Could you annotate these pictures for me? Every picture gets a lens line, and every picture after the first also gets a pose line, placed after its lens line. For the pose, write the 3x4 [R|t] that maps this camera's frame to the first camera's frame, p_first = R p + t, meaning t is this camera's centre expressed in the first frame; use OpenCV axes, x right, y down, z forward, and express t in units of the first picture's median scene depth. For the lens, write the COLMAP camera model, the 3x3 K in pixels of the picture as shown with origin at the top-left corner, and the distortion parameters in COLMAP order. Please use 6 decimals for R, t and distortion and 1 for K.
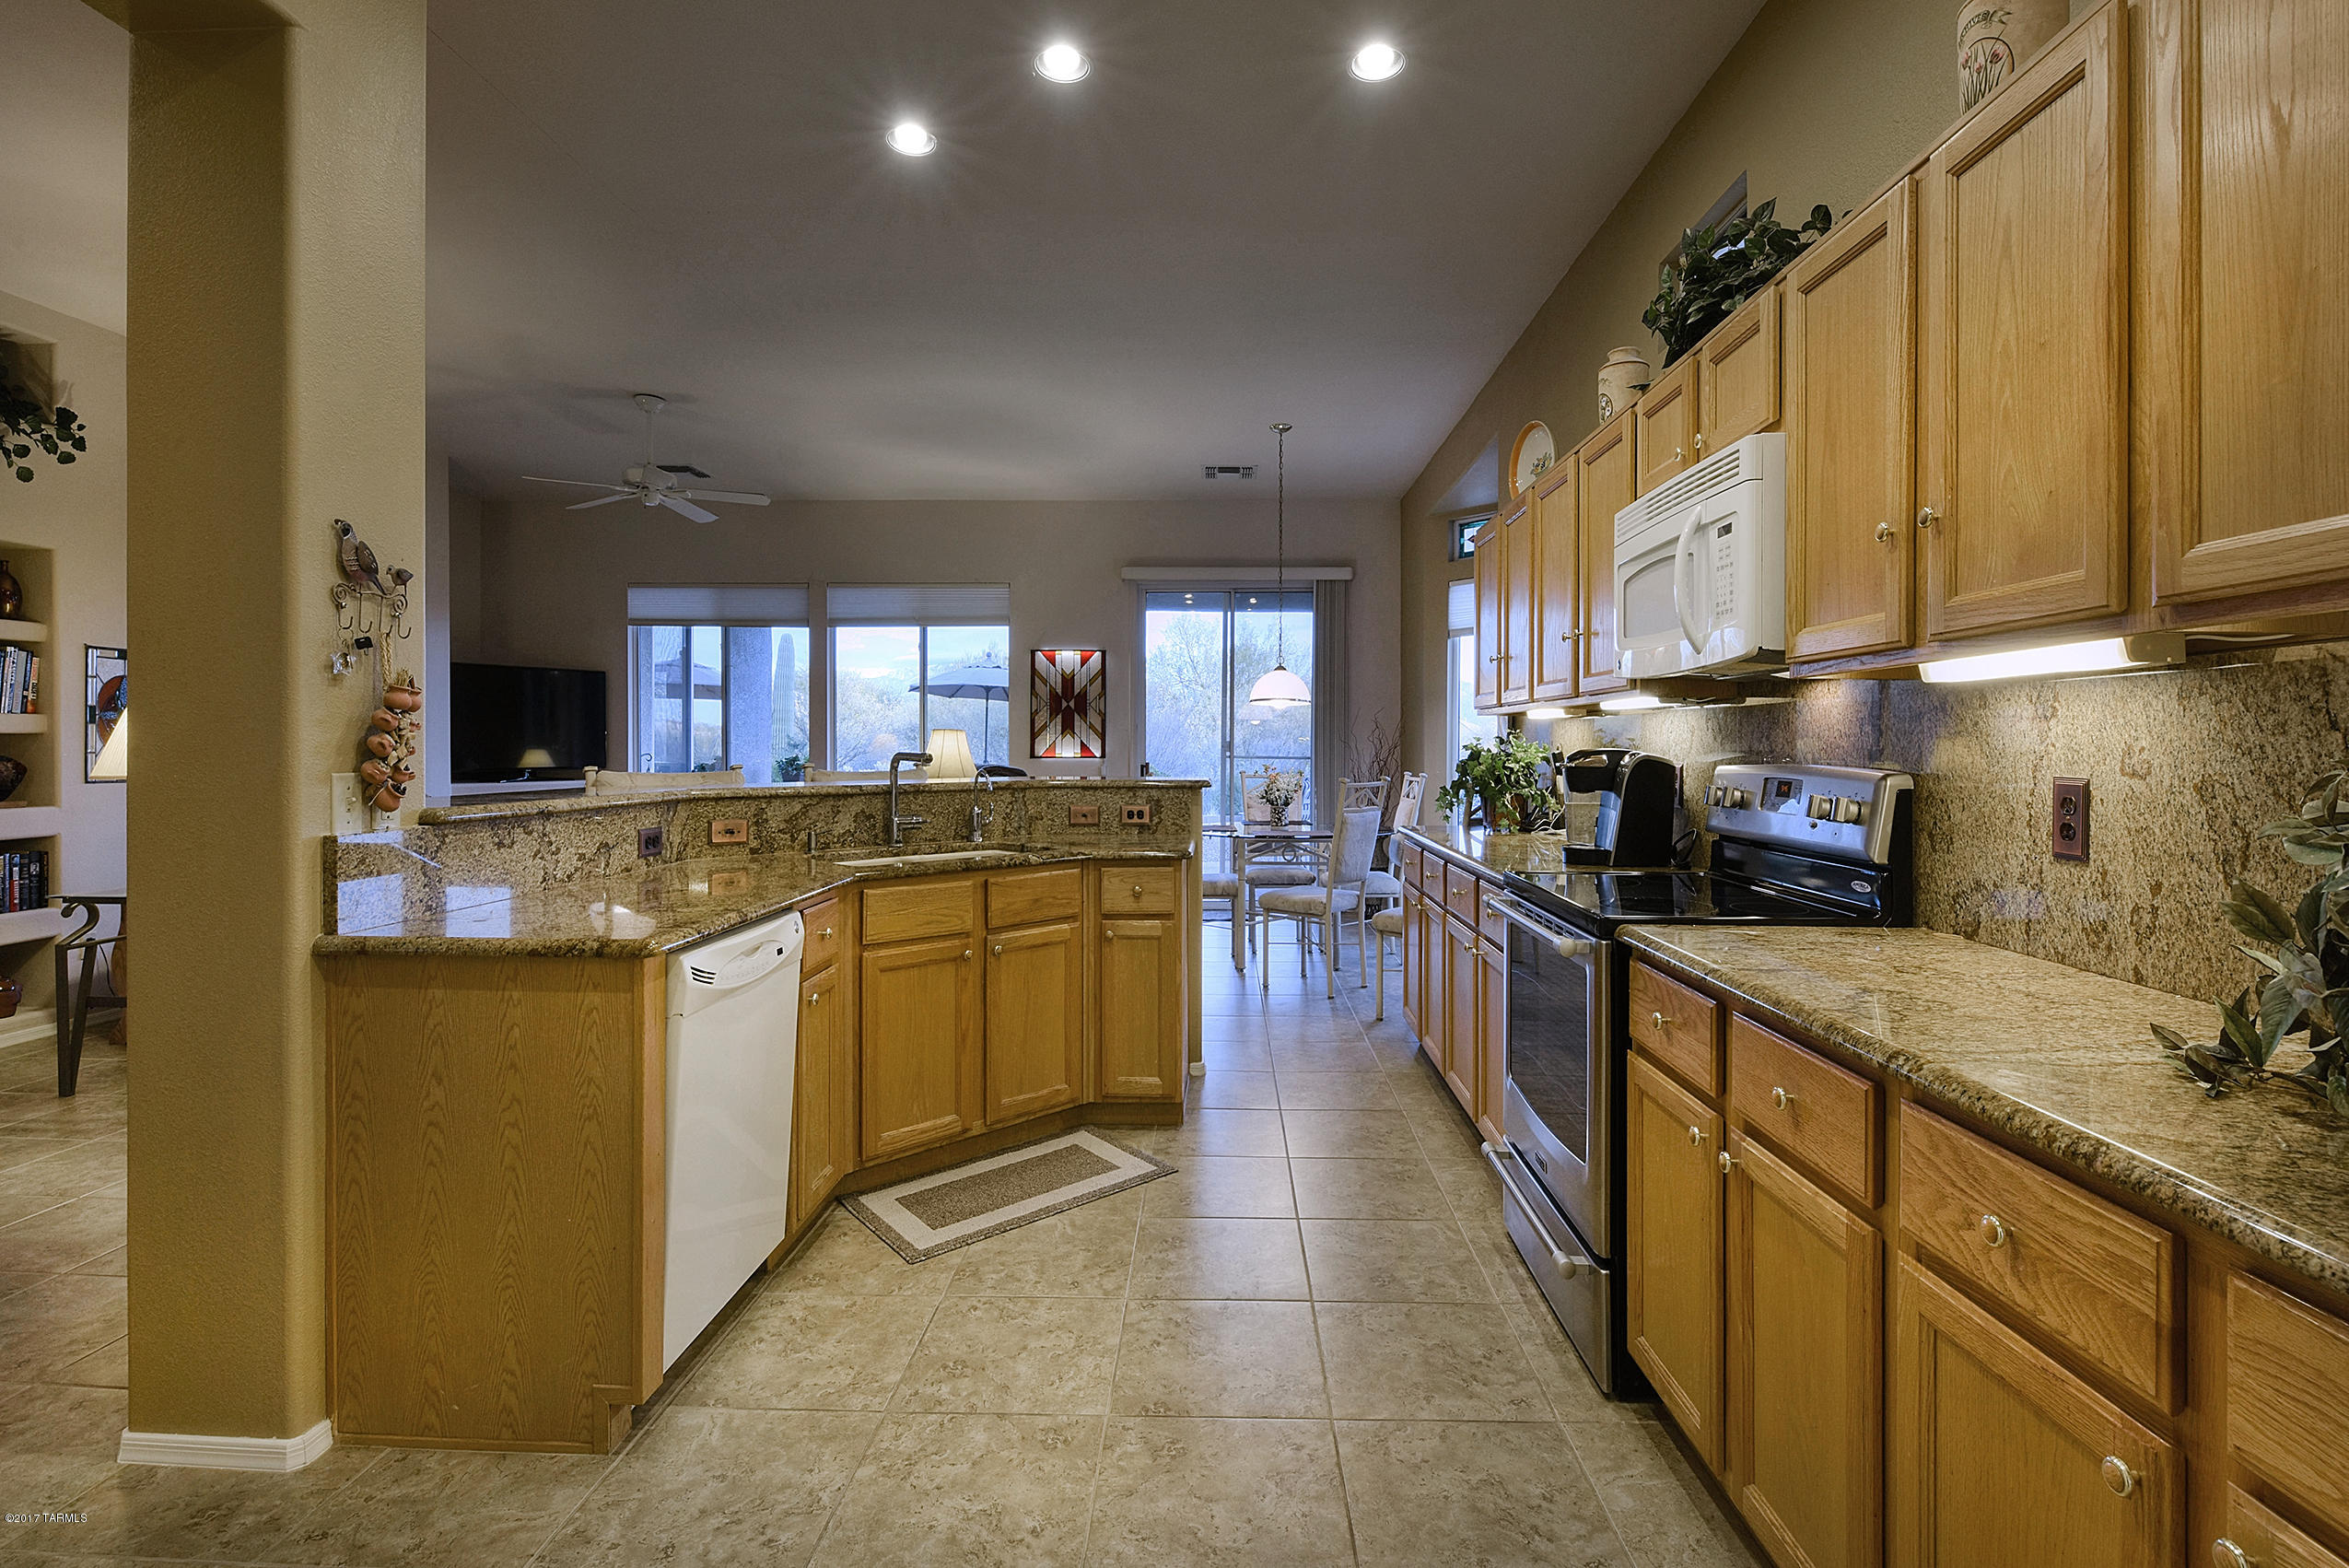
lens RADIAL K [[1038.2, 0, 1169.8], [0, 1038.2, 760.7], [0, 0, 1]] dist [-0.010850, -0.000404]
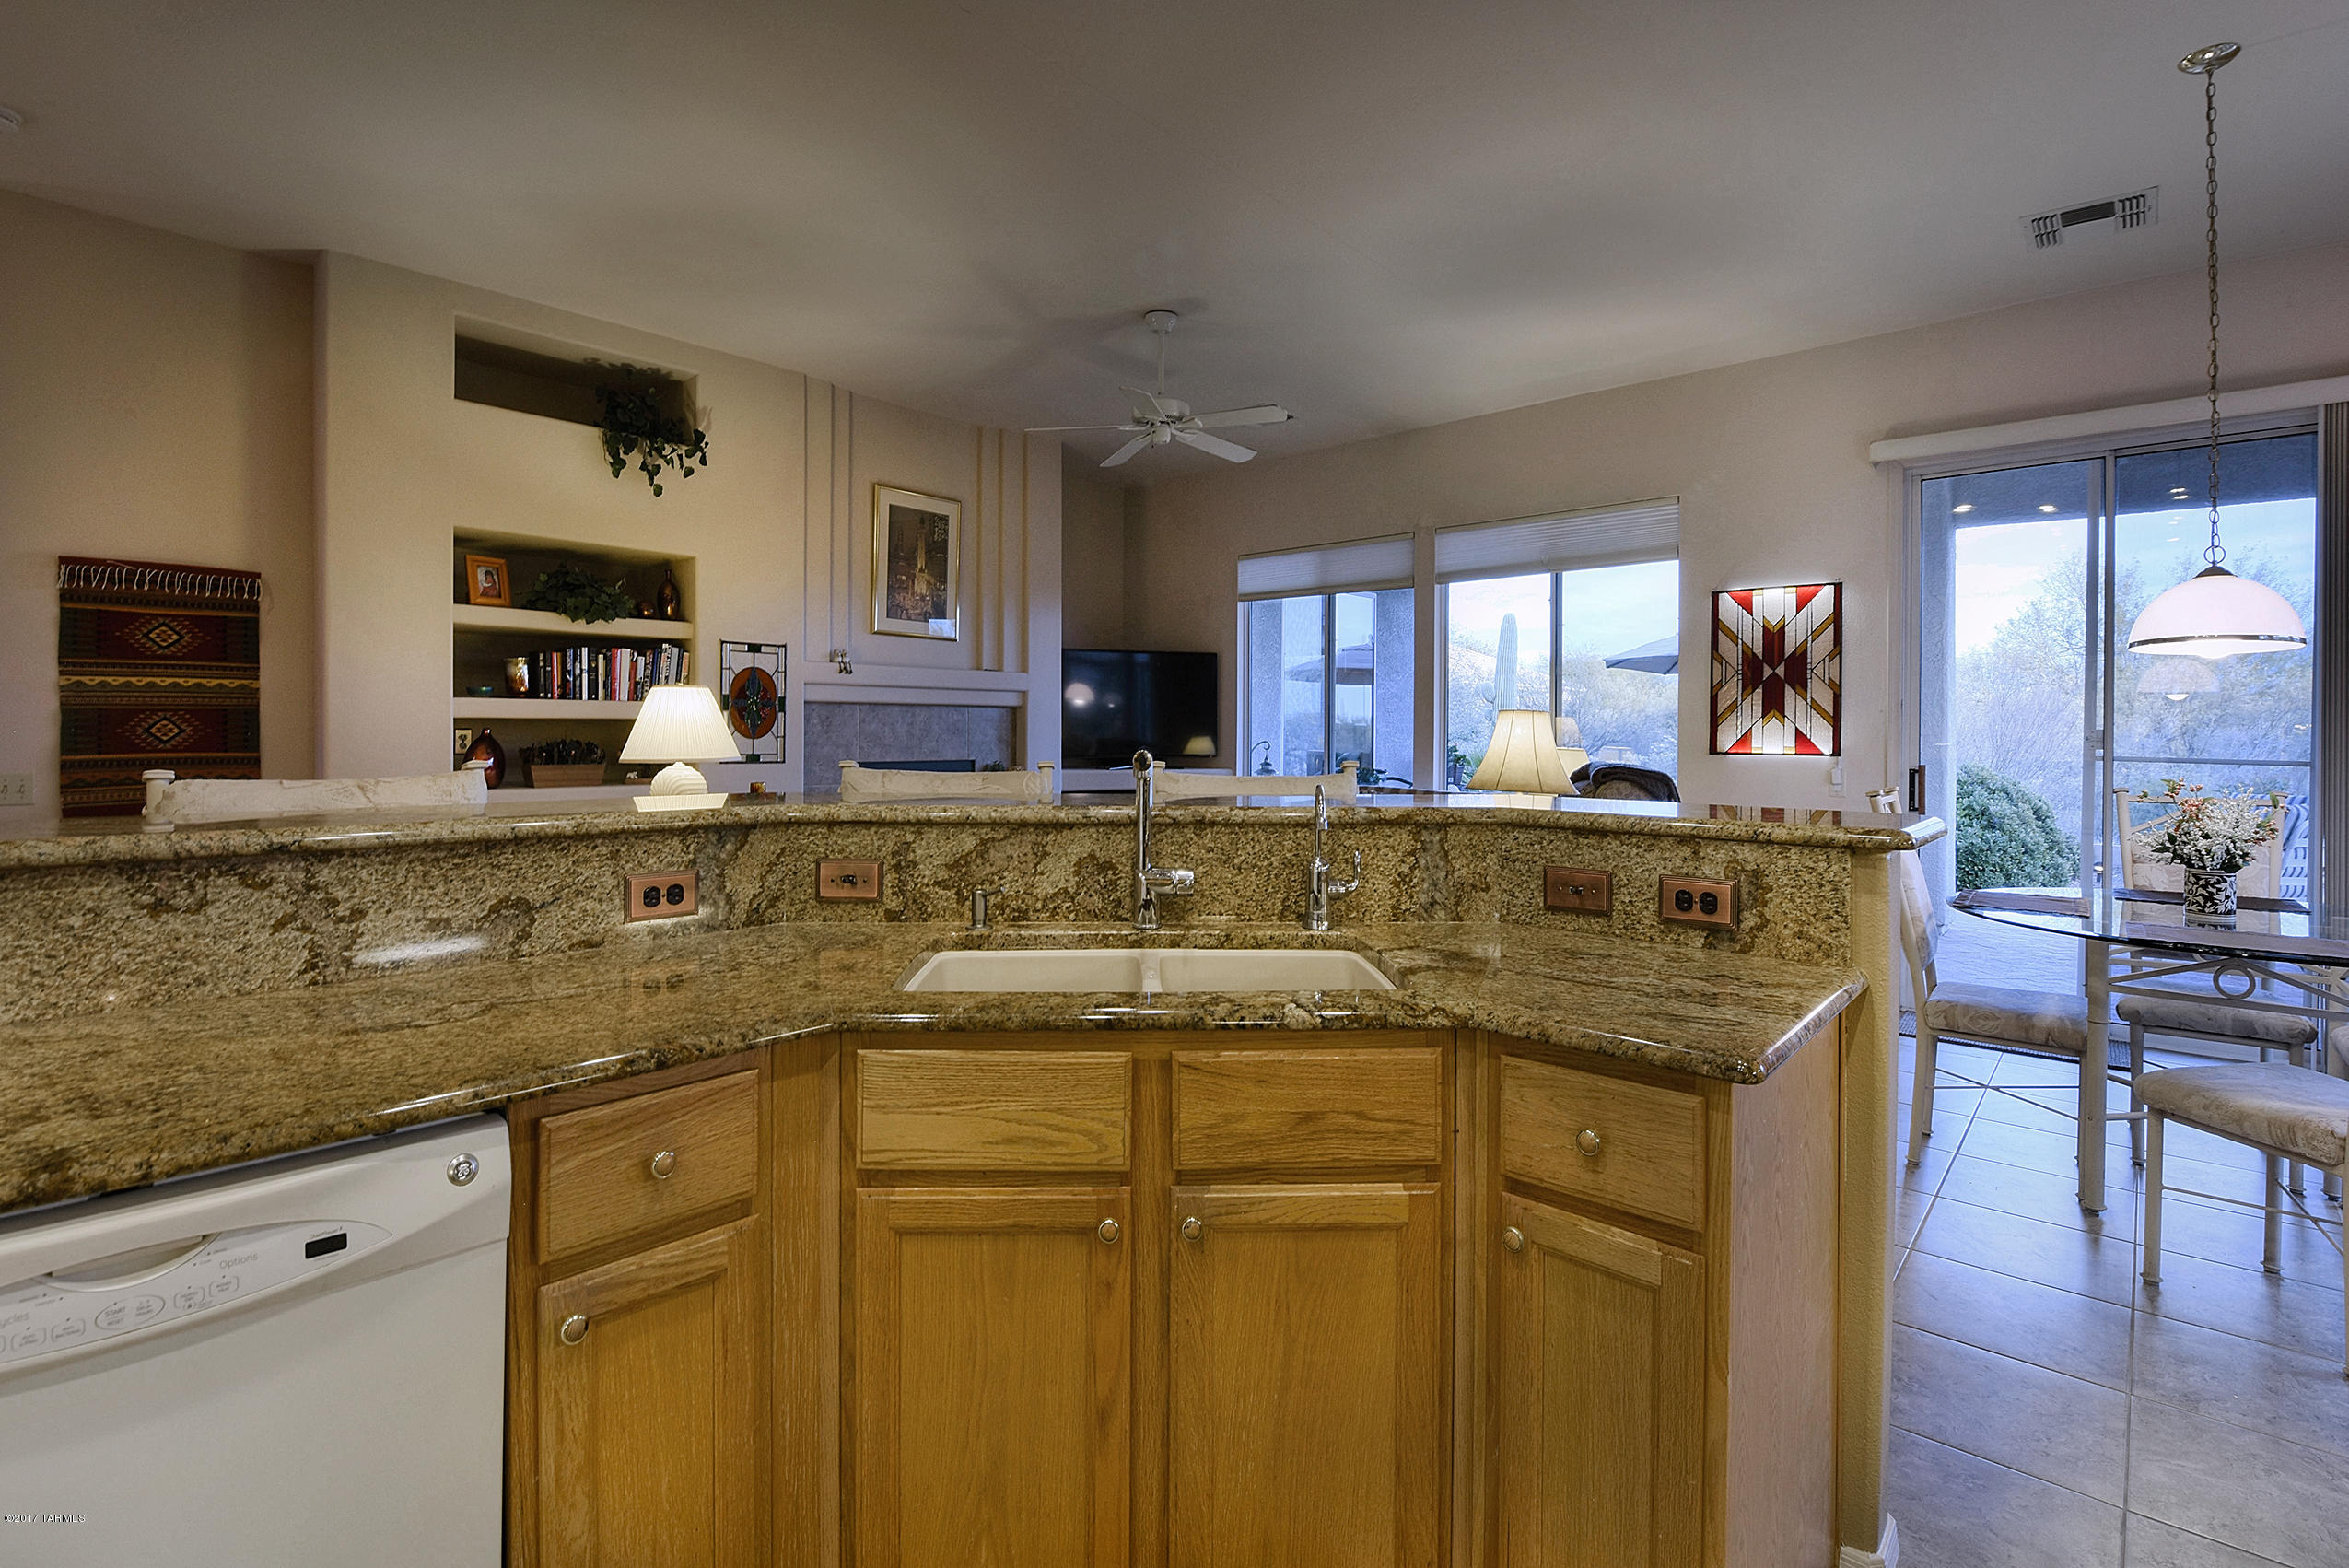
lens RADIAL K [[1049.3, 0, 1184.5], [0, 1049.3, 744.7], [0, 0, 1]] dist [-0.012154, -0.000673]
pose [[0.765714, 0.011428, -0.643080, 0.066211], [-0.014185, 0.999899, 0.000878, -0.007317], [0.643025, 0.008449, 0.765799, 0.451770]]
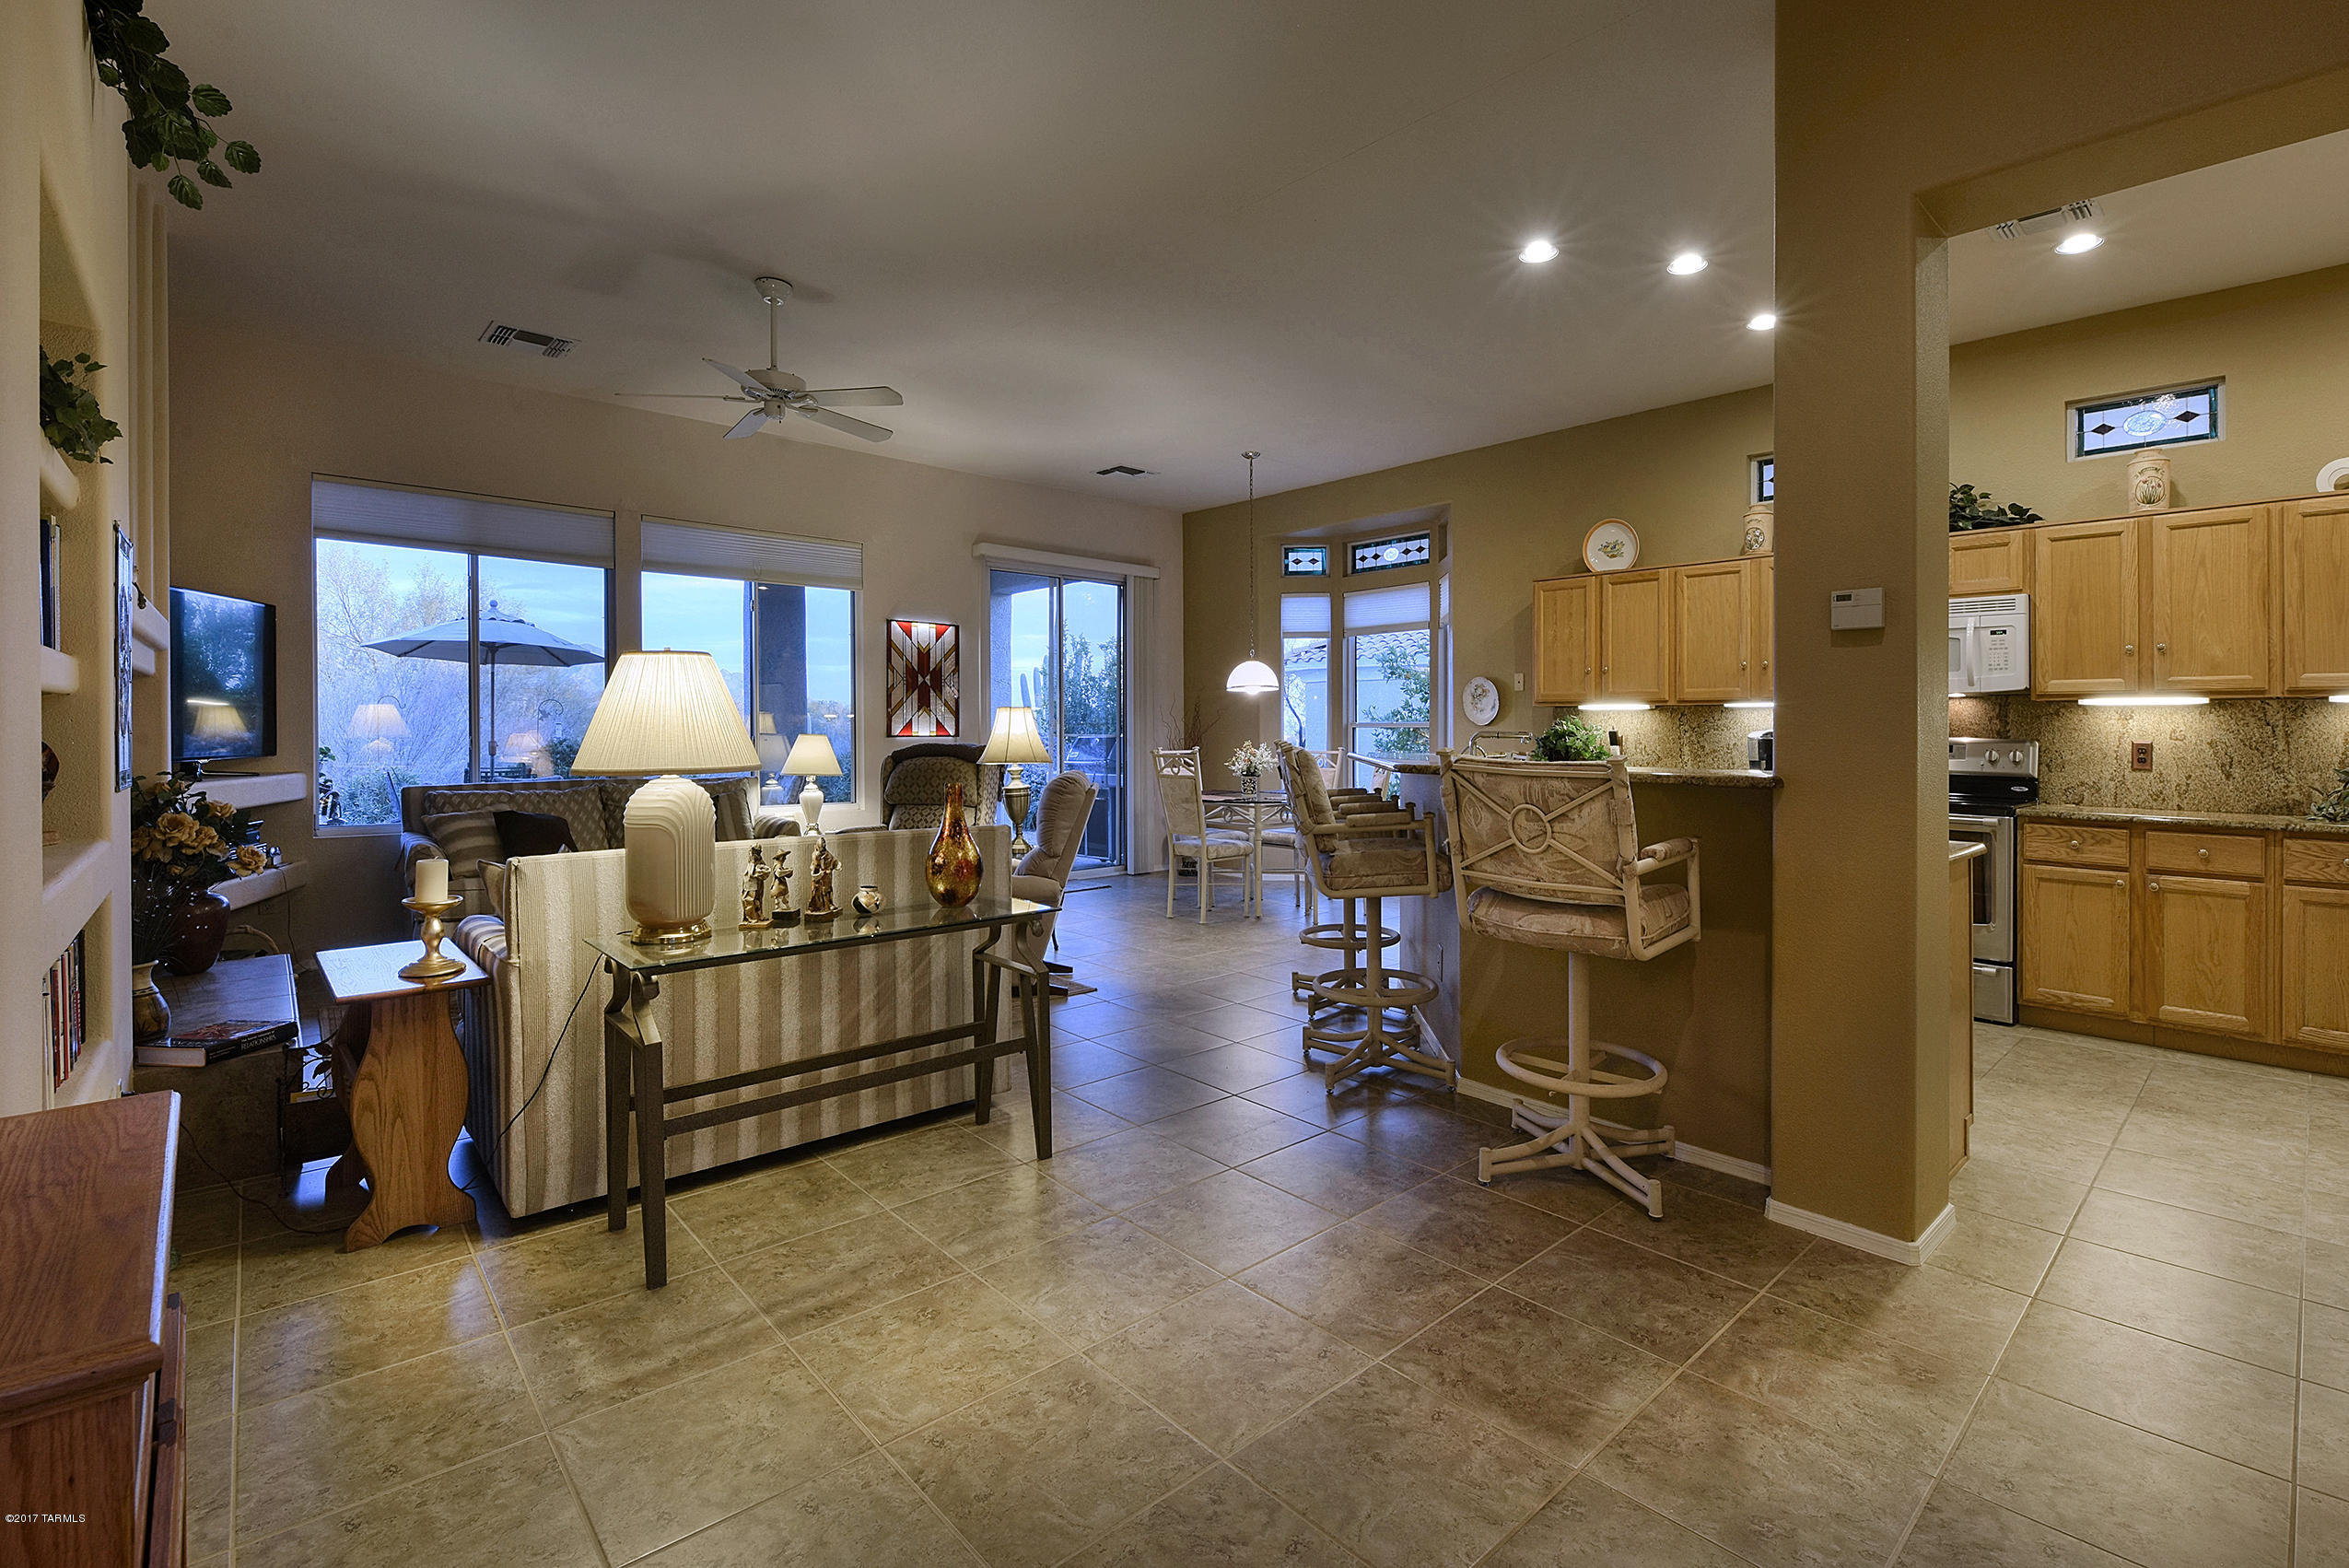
lens RADIAL K [[1067.0, 0, 1153.4], [0, 1067.0, 734.0], [0, 0, 1]] dist [-0.005828, -0.000390]
pose [[0.724178, -0.002370, 0.689609, -1.032935], [0.005109, 0.999985, -0.001929, -0.003739], [-0.689594, 0.004920, 0.724180, 0.258231]]
